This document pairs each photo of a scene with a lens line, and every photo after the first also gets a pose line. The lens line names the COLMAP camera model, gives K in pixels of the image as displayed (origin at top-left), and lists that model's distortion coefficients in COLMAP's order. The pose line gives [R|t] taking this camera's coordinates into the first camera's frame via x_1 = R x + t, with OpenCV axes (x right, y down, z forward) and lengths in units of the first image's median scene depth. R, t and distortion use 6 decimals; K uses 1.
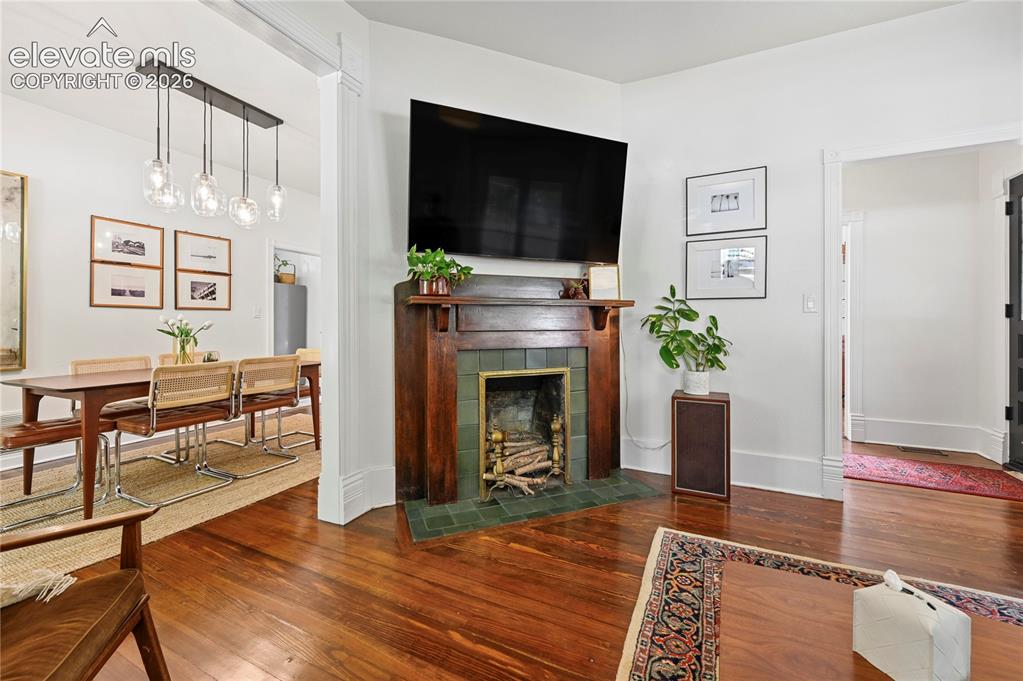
lens RADIAL K [[419.4, 0, 496.8], [0, 419.4, 318.9], [0, 0, 1]] dist [-0.000836, 0.000556]
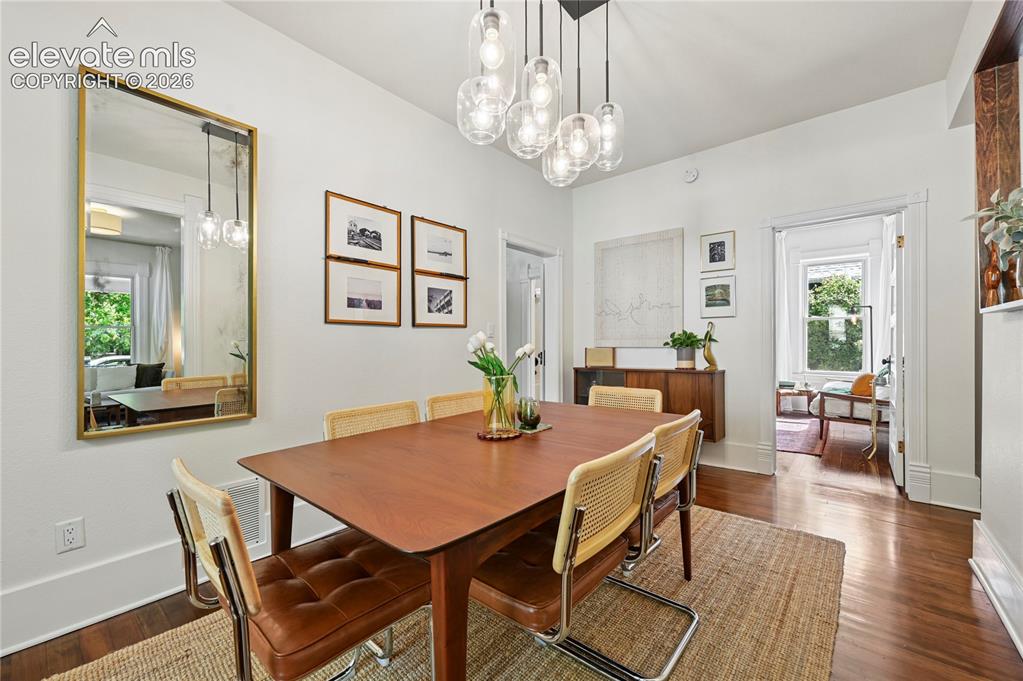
lens RADIAL K [[419.4, 0, 508.1], [0, 419.4, 338.2], [0, 0, 1]] dist [-0.000836, 0.000556]
pose [[0.979955, -0.002098, -0.199210, -0.479543], [0.003707, 0.999963, 0.007705, -0.008168], [0.199186, -0.008289, 0.979927, 0.342783]]
